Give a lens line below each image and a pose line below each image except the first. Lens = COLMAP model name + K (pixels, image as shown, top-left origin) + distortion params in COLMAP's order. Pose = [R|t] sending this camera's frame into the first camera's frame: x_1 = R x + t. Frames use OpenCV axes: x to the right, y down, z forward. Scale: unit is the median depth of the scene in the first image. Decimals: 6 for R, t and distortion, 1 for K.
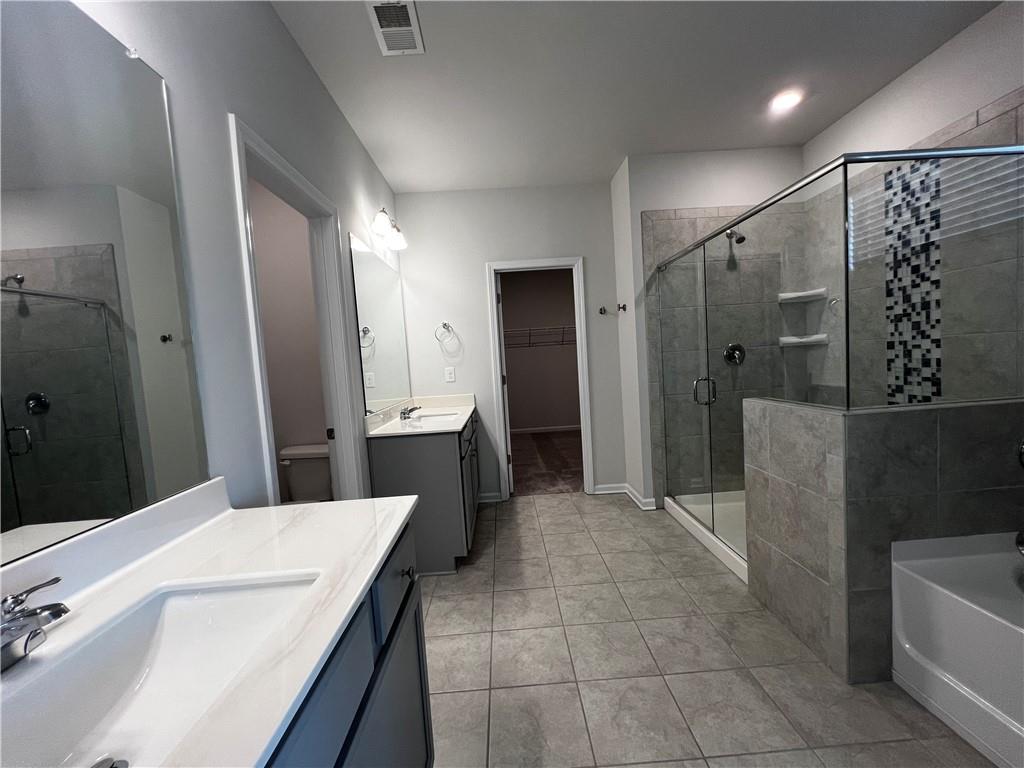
lens RADIAL K [[411.9, 0, 512.0], [0, 411.9, 384.0], [0, 0, 1]] dist [-0.001639, 0.000612]
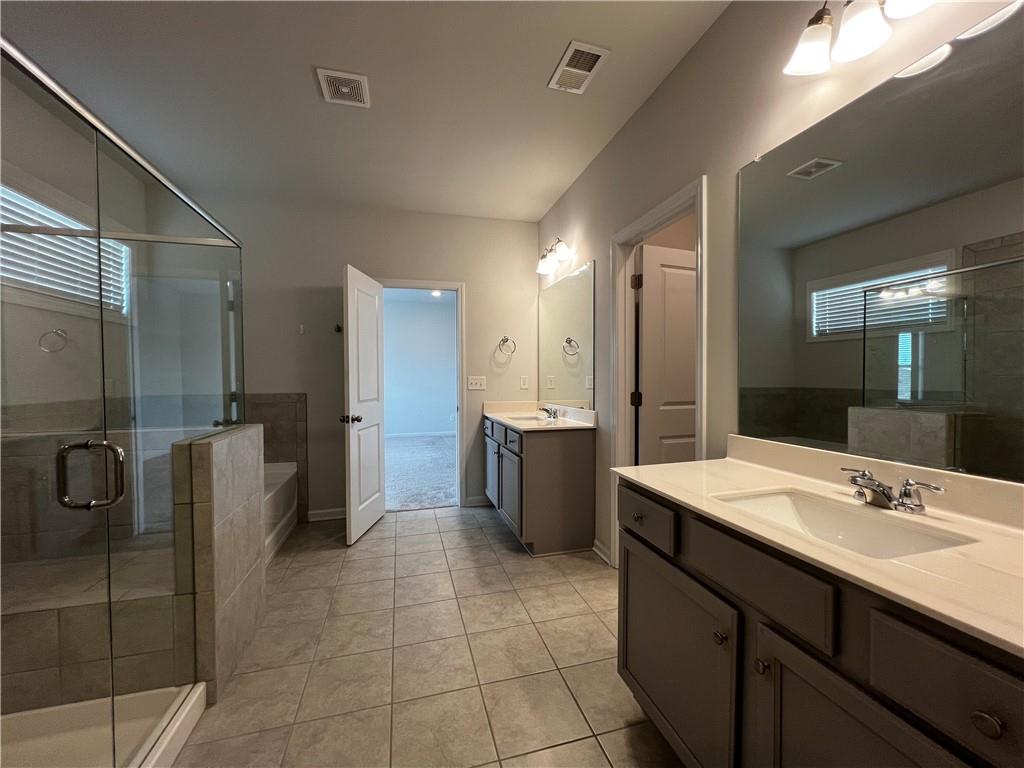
lens RADIAL K [[411.9, 0, 512.0], [0, 411.9, 384.0], [0, 0, 1]] dist [-0.001639, 0.000612]
pose [[-0.968135, 0.080055, -0.237288, 0.214300], [0.060006, 0.994082, 0.090554, -0.115162], [0.243133, 0.073429, -0.967210, 2.030590]]
